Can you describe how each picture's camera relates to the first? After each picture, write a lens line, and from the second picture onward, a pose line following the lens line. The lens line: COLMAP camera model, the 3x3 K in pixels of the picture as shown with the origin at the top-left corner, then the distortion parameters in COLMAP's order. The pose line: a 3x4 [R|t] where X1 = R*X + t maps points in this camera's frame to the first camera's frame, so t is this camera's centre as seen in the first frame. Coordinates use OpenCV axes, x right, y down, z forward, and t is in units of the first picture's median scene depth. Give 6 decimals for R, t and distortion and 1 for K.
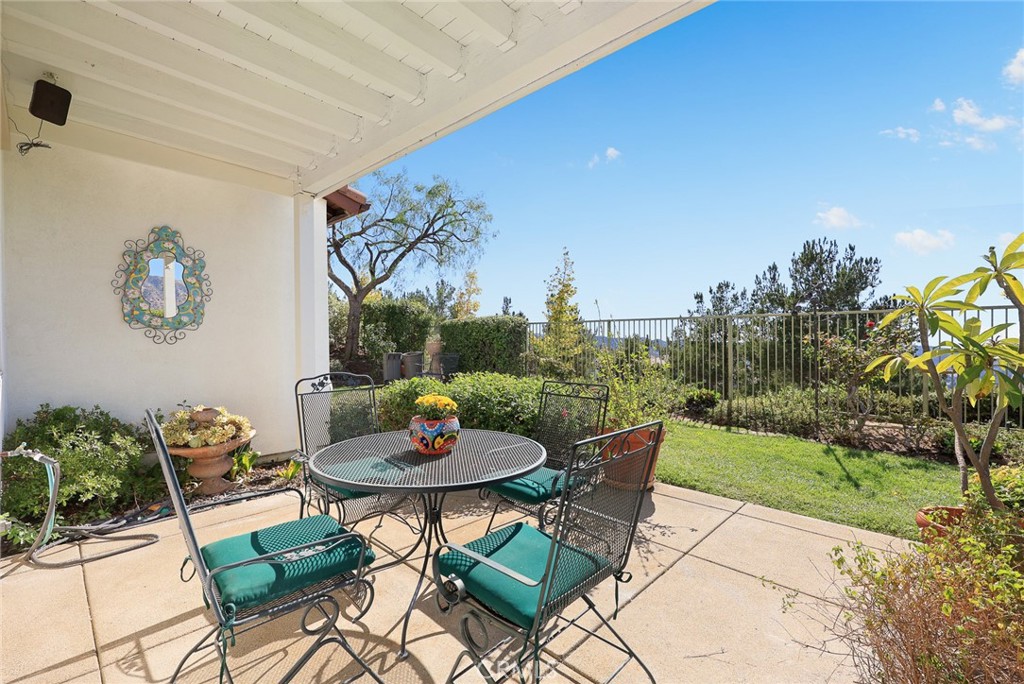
lens RADIAL K [[434.8, 0, 512.0], [0, 434.8, 342.0], [0, 0, 1]] dist [0.000438, 0.000441]
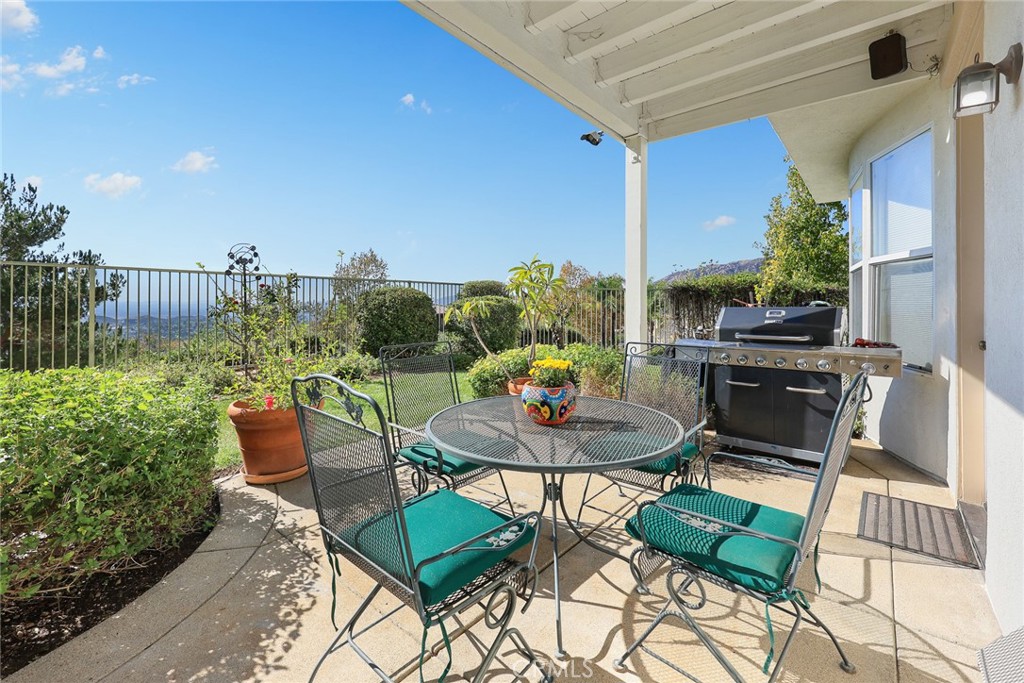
lens RADIAL K [[431.4, 0, 512.4], [0, 431.4, 301.1], [0, 0, 1]] dist [-0.000090, 0.000065]
pose [[-0.035635, -0.003214, 0.999360, -0.704528], [-0.000023, 0.999995, 0.003216, -0.003112], [-0.999365, 0.000091, -0.035635, 0.729640]]
